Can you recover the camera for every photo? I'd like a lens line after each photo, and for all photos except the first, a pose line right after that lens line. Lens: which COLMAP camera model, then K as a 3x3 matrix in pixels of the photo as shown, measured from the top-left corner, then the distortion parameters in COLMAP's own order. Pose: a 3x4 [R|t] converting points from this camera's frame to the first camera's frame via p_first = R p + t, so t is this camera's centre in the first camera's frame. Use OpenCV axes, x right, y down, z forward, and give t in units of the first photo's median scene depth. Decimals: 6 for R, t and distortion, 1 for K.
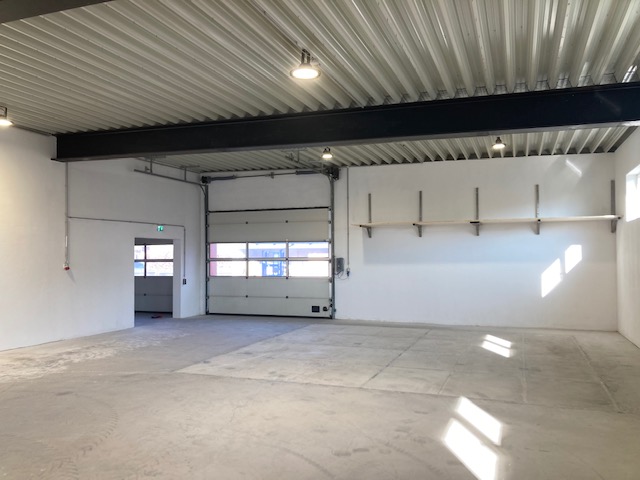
lens RADIAL K [[566.3, 0, 320.0], [0, 566.3, 240.0], [0, 0, 1]] dist [0.003513, 0.002535]
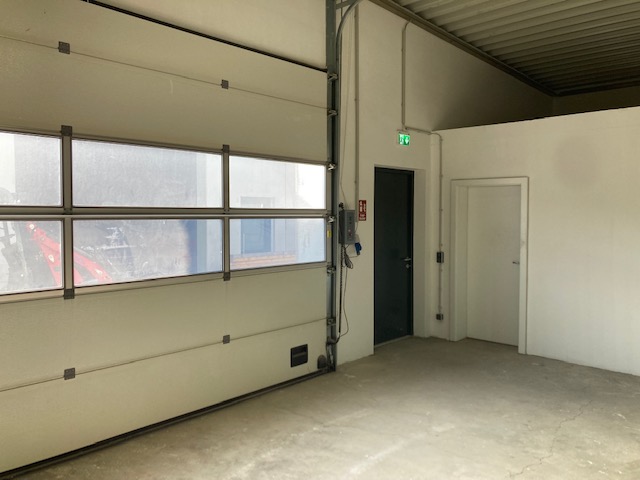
lens RADIAL K [[529.9, 0, 317.6], [0, 529.9, 237.8], [0, 0, 1]] dist [0.004832, 0.000080]
pose [[0.354463, -0.039251, 0.934246, -0.291061], [-0.033207, 0.997960, 0.054527, 0.029574], [-0.934480, -0.050351, 0.352436, 0.831605]]
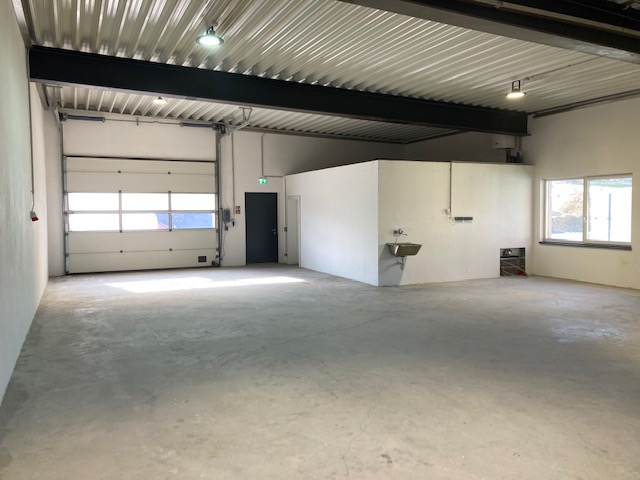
lens RADIAL K [[518.3, 0, 317.2], [0, 518.3, 226.6], [0, 0, 1]] dist [0.005568, 0.002558]
pose [[0.685782, -0.024251, 0.727403, -0.523655], [-0.021194, 0.998355, 0.053266, 0.007208], [-0.727498, -0.051945, 0.684140, 0.190855]]
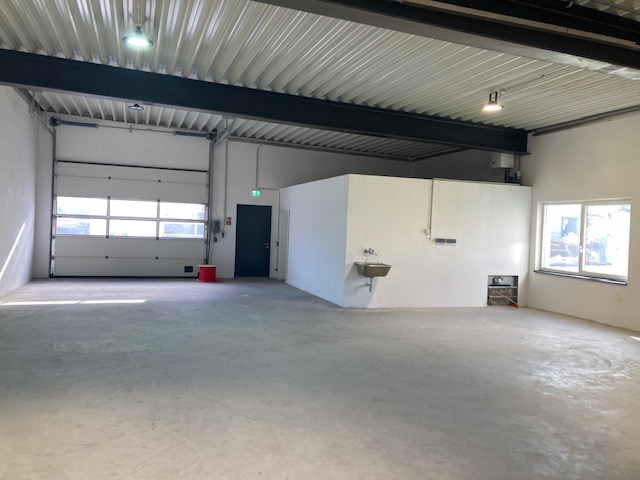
lens RADIAL K [[518.3, 0, 317.2], [0, 518.3, 226.6], [0, 0, 1]] dist [0.005568, 0.002558]
pose [[0.758079, 0.033376, 0.651308, -0.421736], [-0.065767, 0.997511, 0.025431, 0.005757], [-0.648838, -0.062113, 0.758387, 0.136365]]
